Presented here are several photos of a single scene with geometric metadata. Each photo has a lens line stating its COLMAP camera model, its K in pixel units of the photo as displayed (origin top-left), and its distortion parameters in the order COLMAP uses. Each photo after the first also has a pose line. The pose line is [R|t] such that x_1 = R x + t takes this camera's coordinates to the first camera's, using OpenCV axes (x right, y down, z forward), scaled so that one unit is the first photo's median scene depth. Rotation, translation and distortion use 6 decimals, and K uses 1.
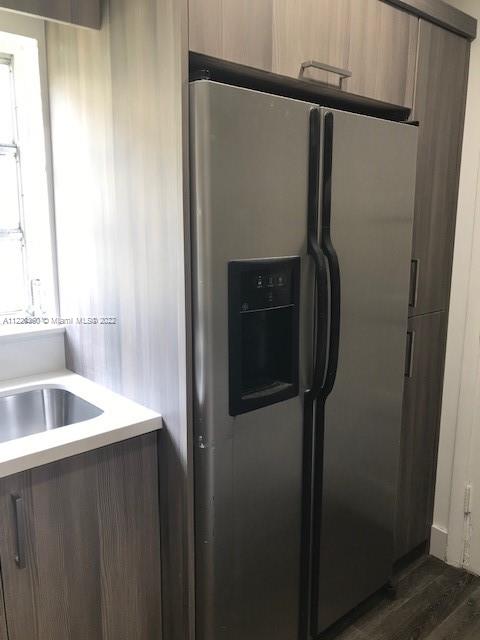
lens RADIAL K [[534.9, 0, 240.0], [0, 534.9, 320.0], [0, 0, 1]] dist [0.014401, -0.000607]
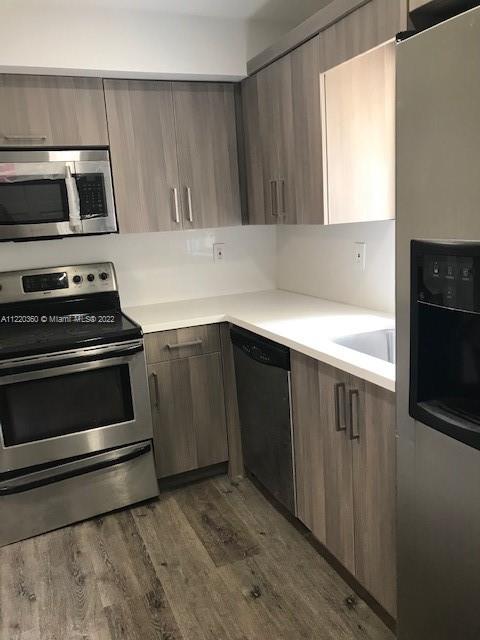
lens RADIAL K [[534.9, 0, 240.0], [0, 534.9, 320.0], [0, 0, 1]] dist [0.014401, -0.000607]
pose [[-0.325510, 0.210510, -0.921807, 0.849194], [-0.112768, 0.959301, 0.258893, -0.167916], [0.938790, 0.188222, -0.288523, 0.963534]]
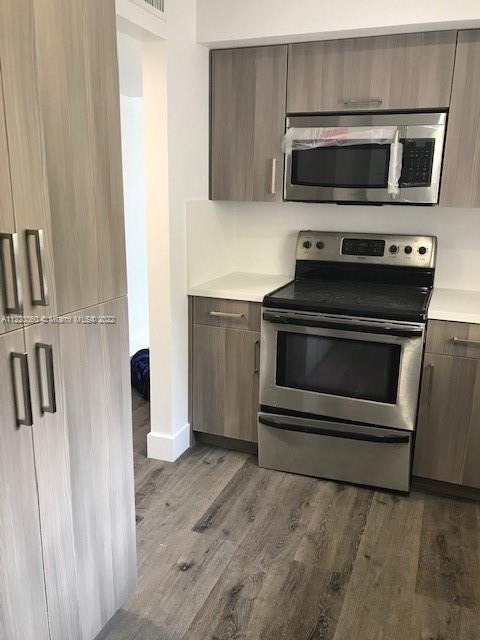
lens RADIAL K [[534.9, 0, 240.0], [0, 534.9, 320.0], [0, 0, 1]] dist [0.014401, -0.000607]
pose [[-0.900934, 0.089472, -0.424633, 0.505601], [-0.098324, 0.910980, 0.400560, -0.219992], [0.422670, 0.402630, -0.811935, 1.249576]]
